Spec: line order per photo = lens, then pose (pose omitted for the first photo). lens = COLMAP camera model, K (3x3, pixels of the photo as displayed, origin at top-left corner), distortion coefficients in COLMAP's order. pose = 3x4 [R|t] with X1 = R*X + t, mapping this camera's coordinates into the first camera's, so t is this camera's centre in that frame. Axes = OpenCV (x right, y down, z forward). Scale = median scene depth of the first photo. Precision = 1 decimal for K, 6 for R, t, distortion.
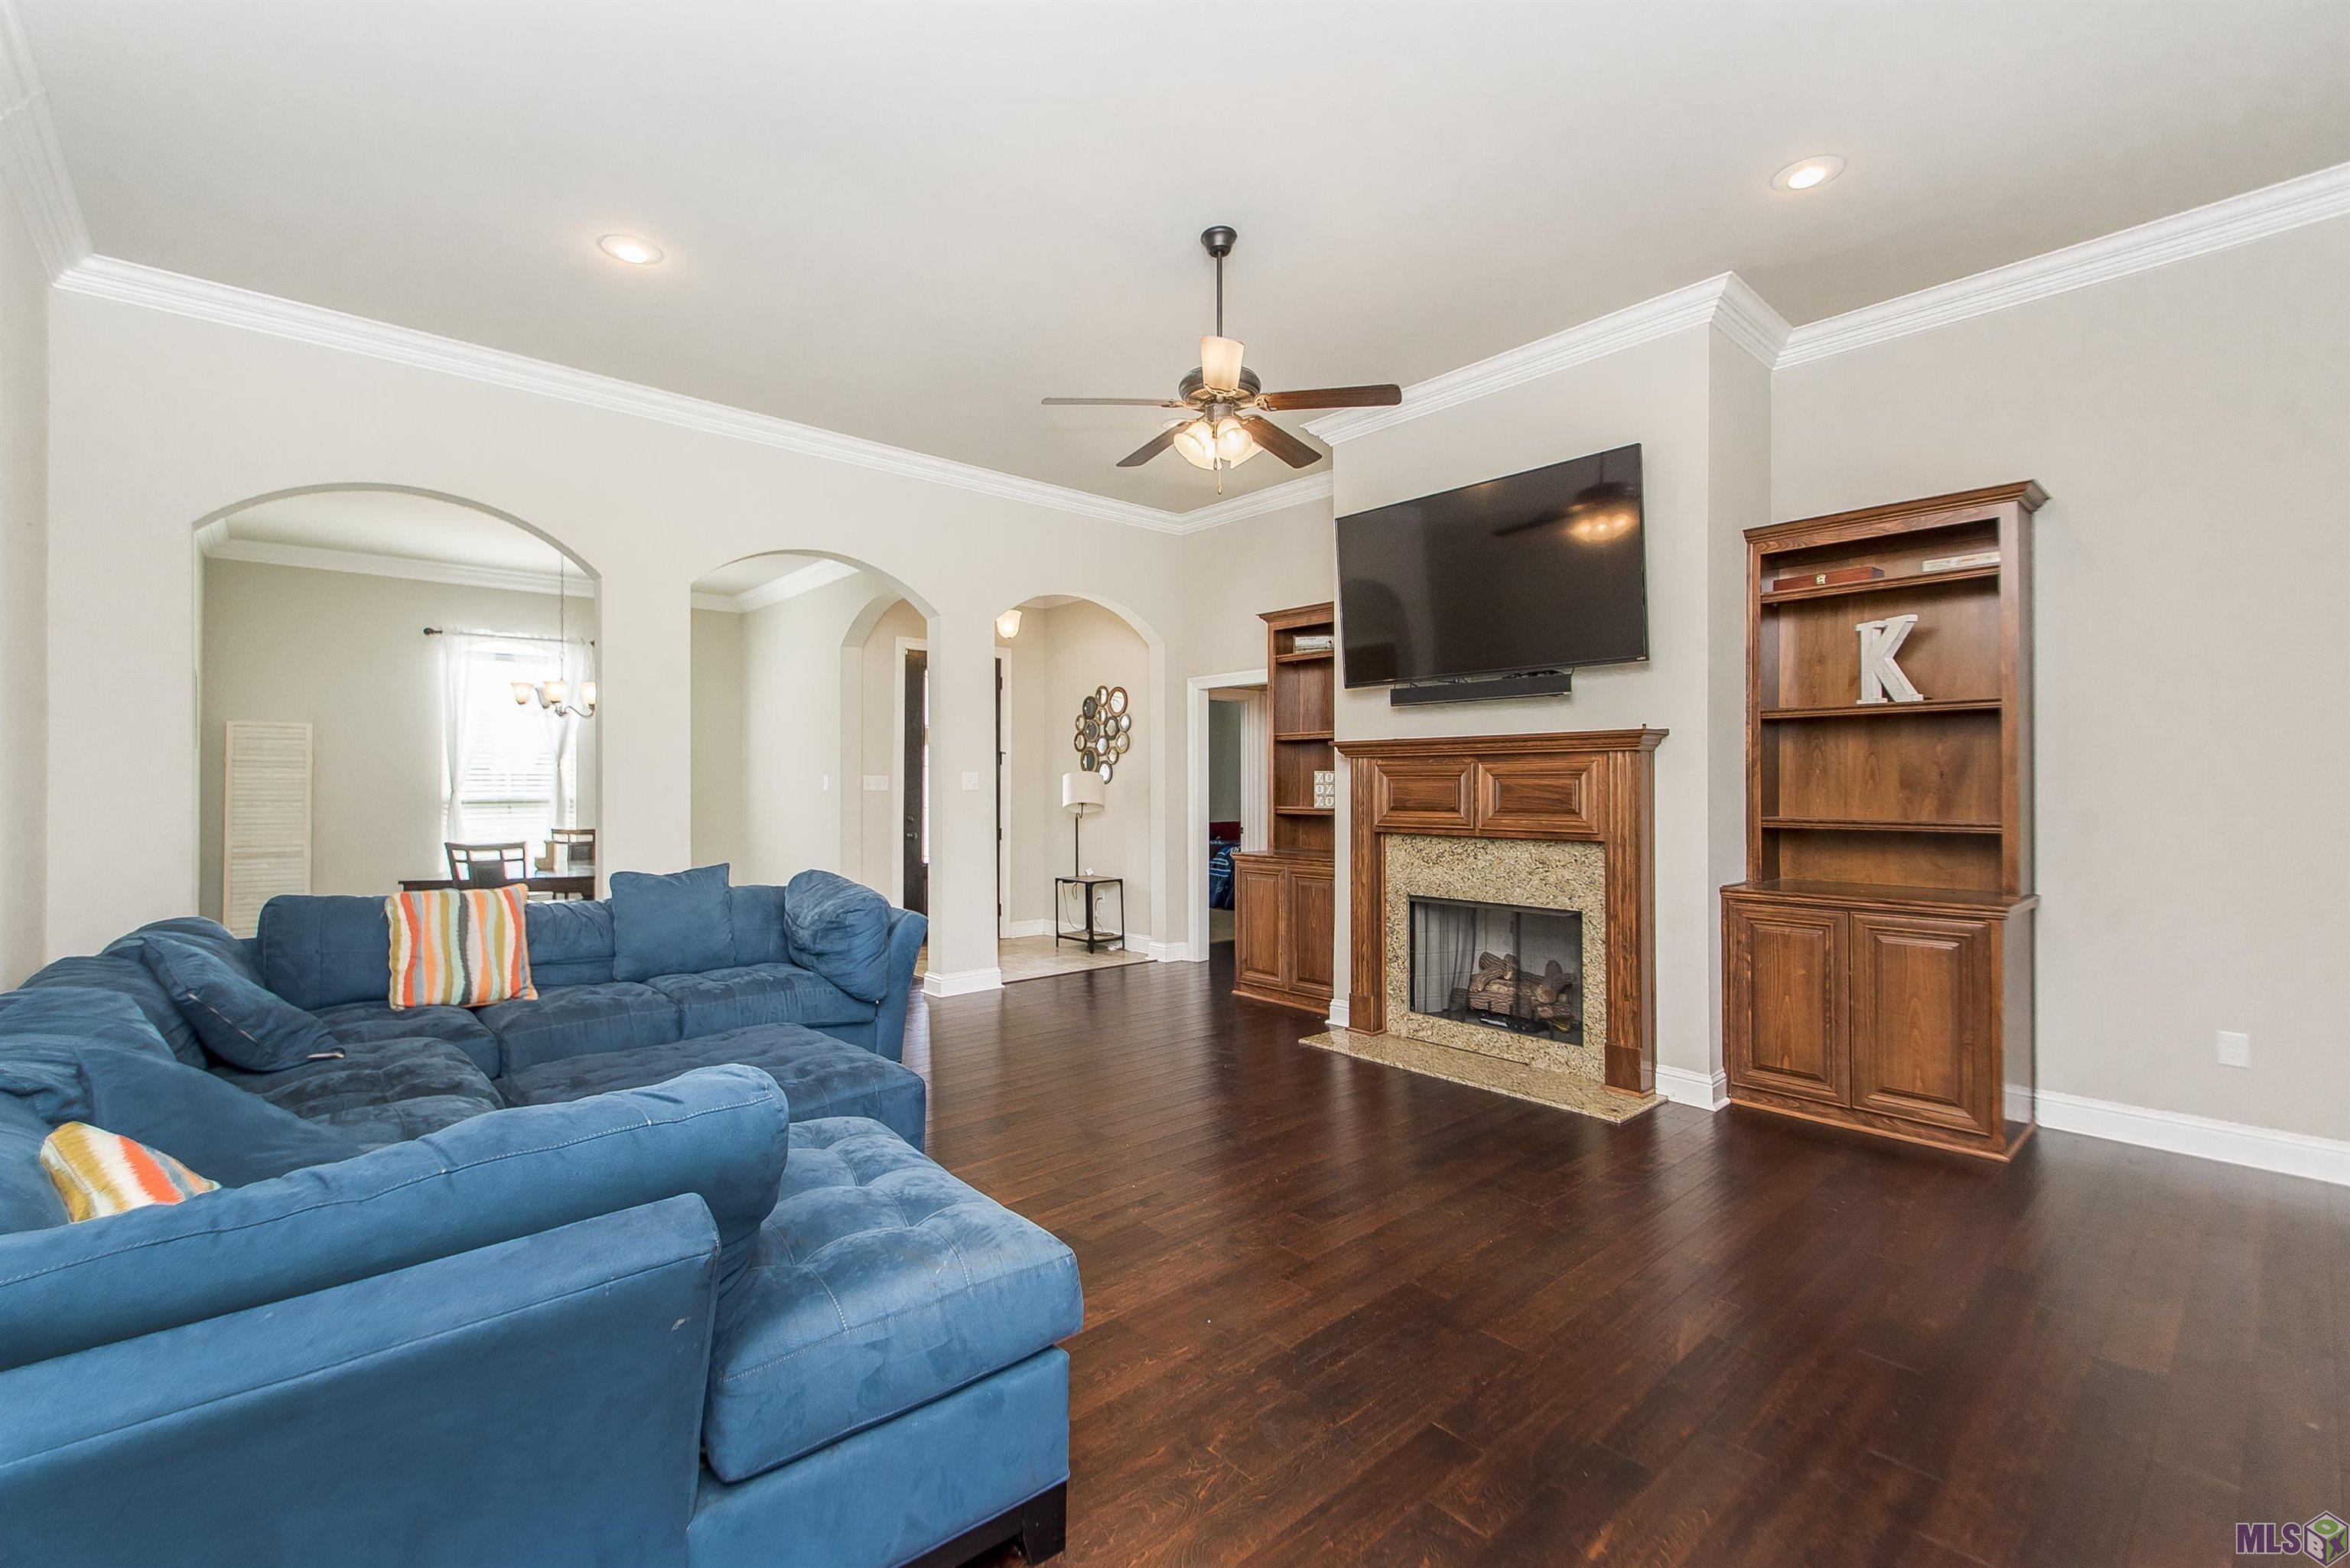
lens RADIAL K [[1019.0, 0, 1175.0], [0, 1019.0, 784.0], [0, 0, 1]] dist [-0.000194, -0.000422]
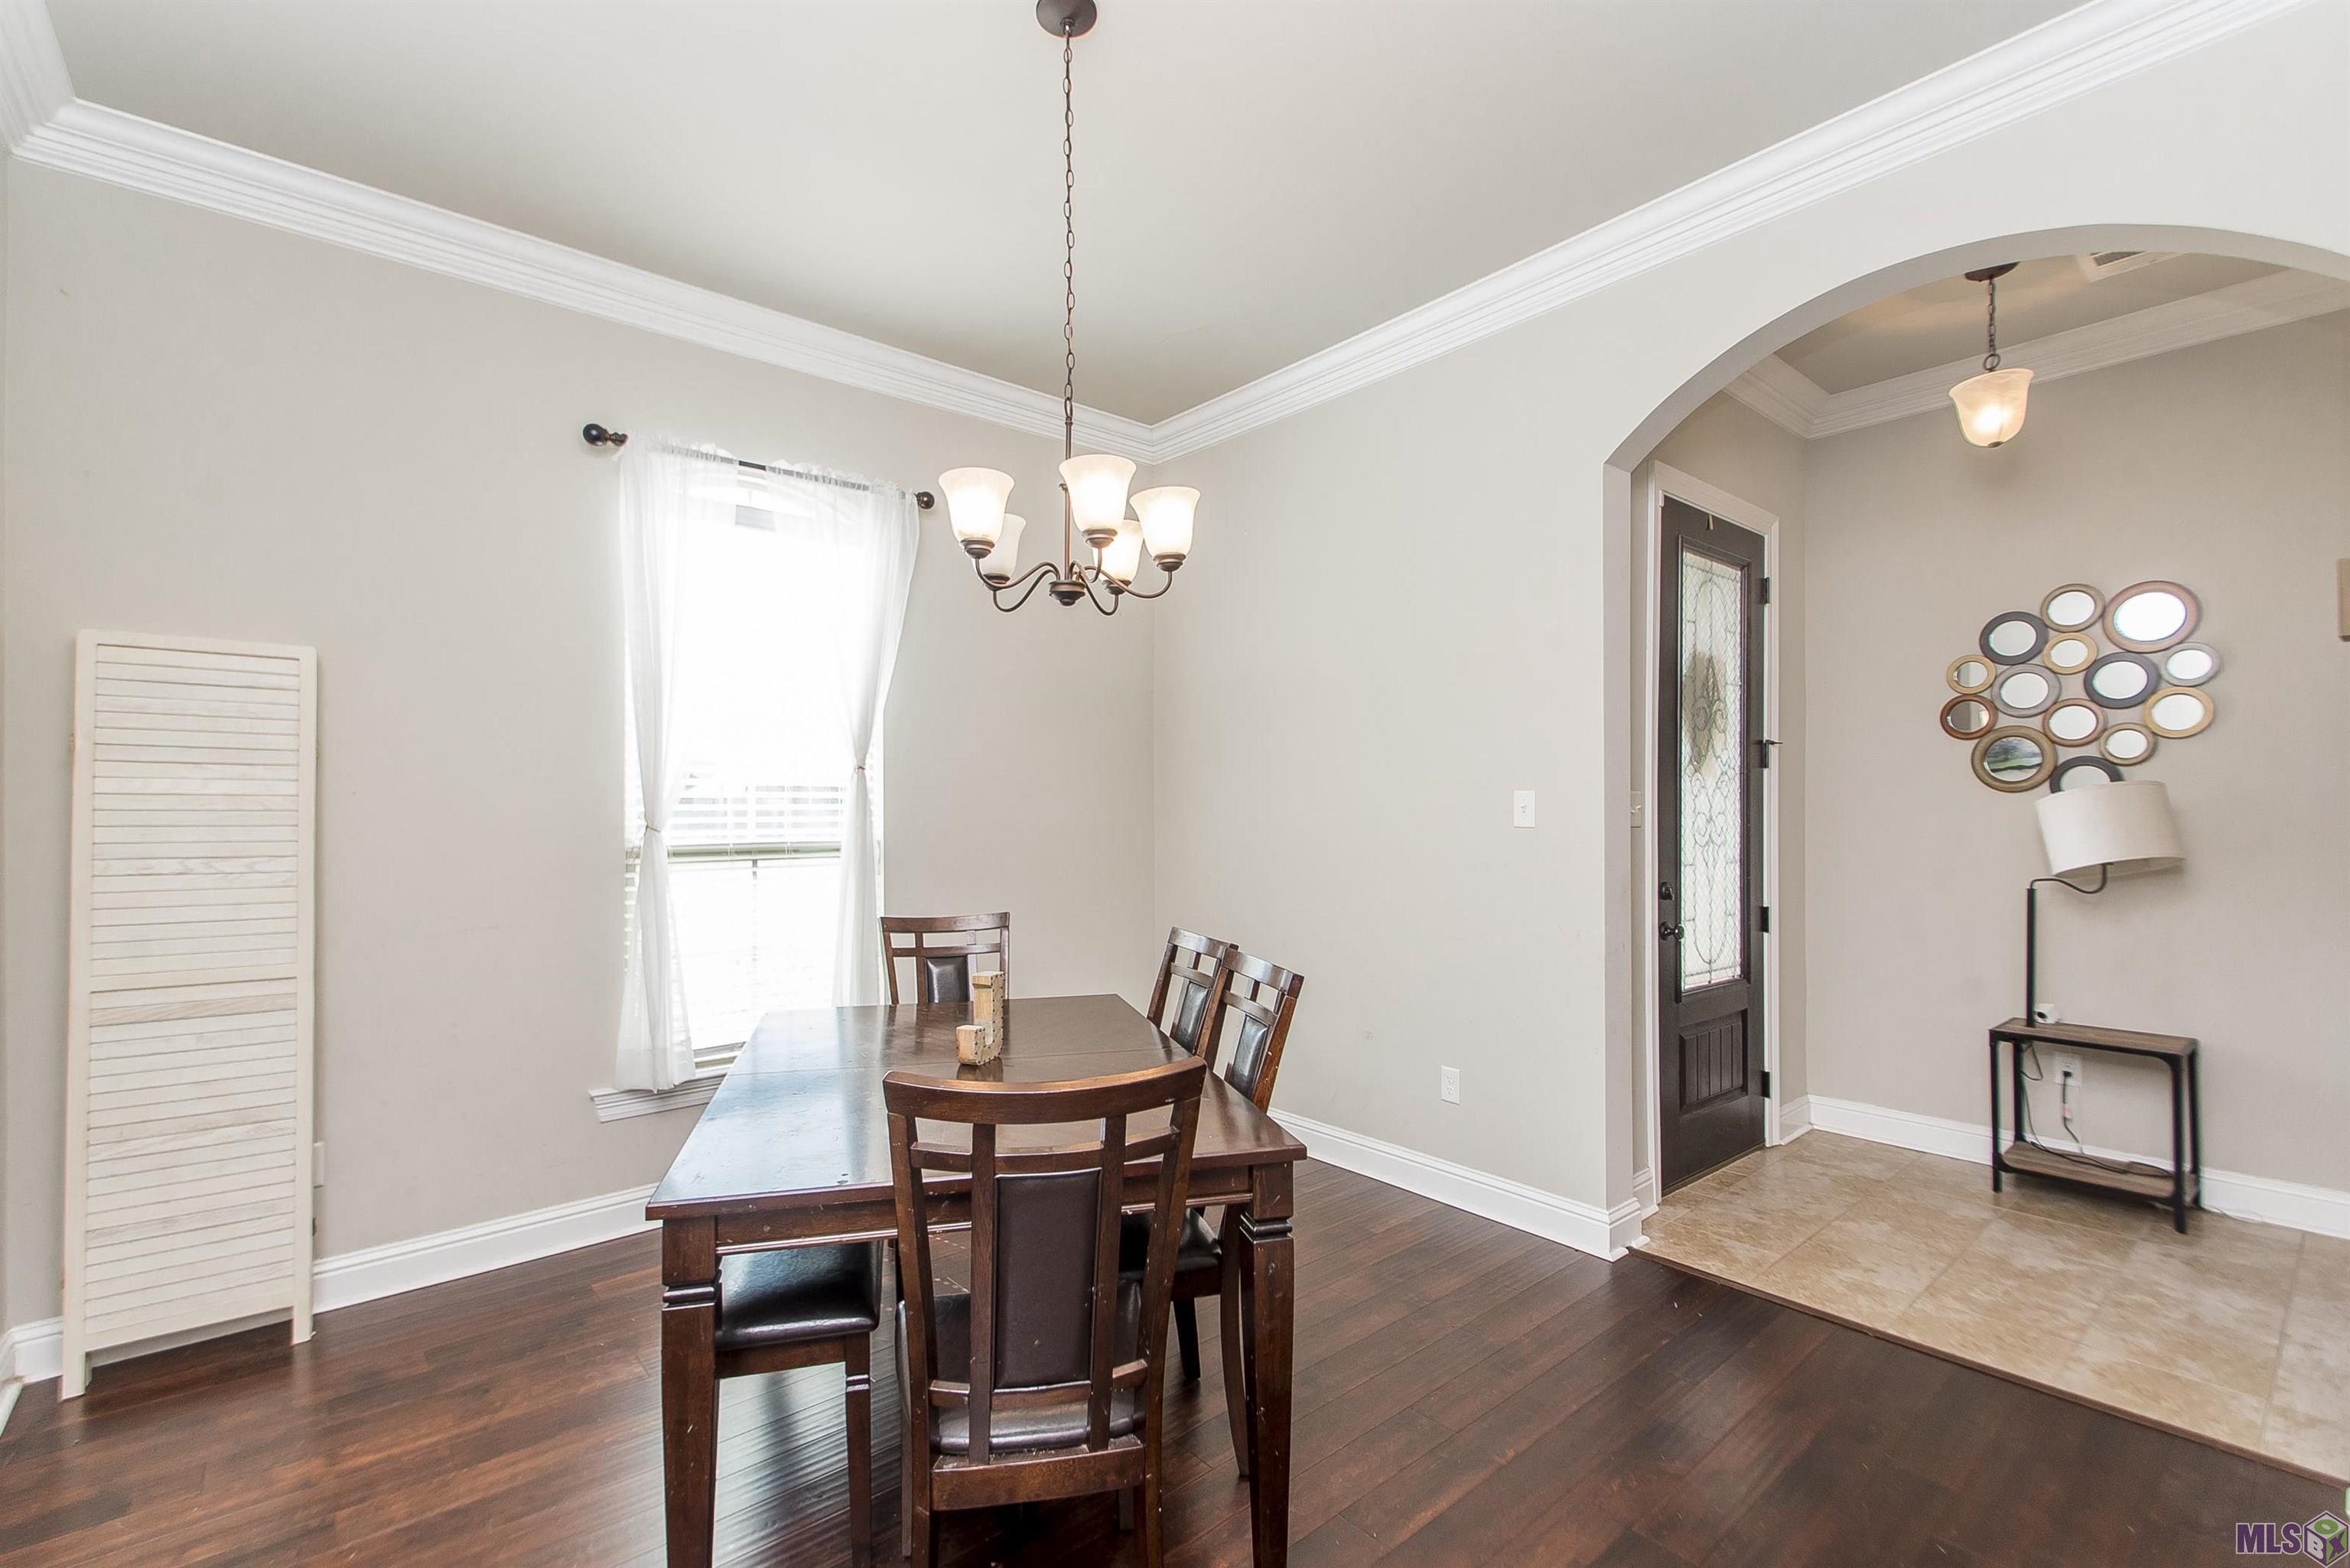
lens RADIAL K [[1062.6, 0, 1175.0], [0, 1062.6, 784.0], [0, 0, 1]] dist [0.000782, -0.006962]
pose [[0.999476, -0.000070, -0.032353, -0.457429], [-0.000658, 0.999747, -0.022484, -0.000886], [0.032347, 0.022493, 0.999224, 0.549649]]
